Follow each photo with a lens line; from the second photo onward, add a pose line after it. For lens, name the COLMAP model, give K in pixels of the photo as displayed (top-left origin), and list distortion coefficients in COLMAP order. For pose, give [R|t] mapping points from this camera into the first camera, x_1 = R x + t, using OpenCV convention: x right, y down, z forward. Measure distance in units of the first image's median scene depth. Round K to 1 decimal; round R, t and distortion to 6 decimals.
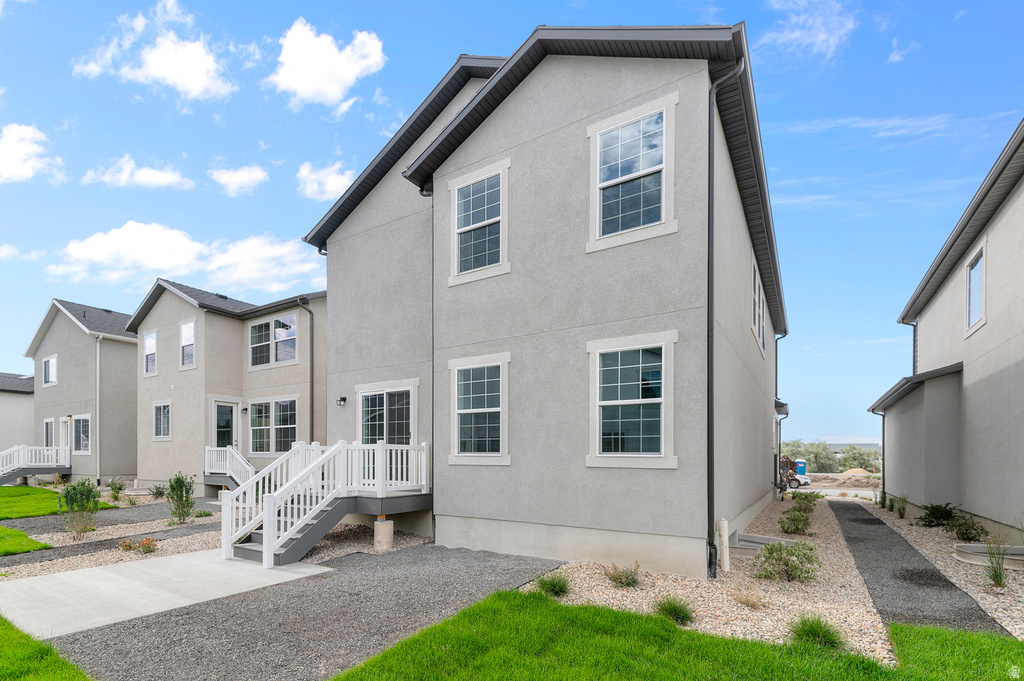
lens RADIAL K [[449.4, 0, 512.0], [0, 449.4, 340.5], [0, 0, 1]] dist [0.001160, 0.000208]
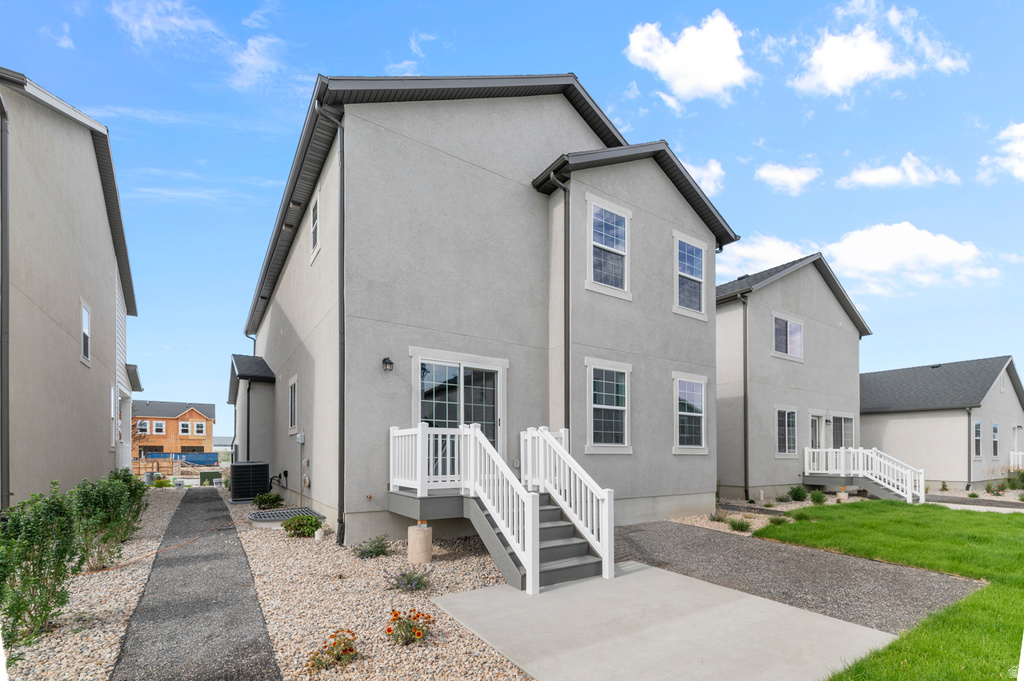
lens RADIAL K [[427.9, 0, 512.9], [0, 427.9, 321.4], [0, 0, 1]] dist [-0.000029, -0.000005]
pose [[0.424712, 0.250237, 0.870058, -1.115465], [-0.238404, 0.958035, -0.159165, 0.165002], [-0.873375, -0.139826, 0.466547, 0.674414]]
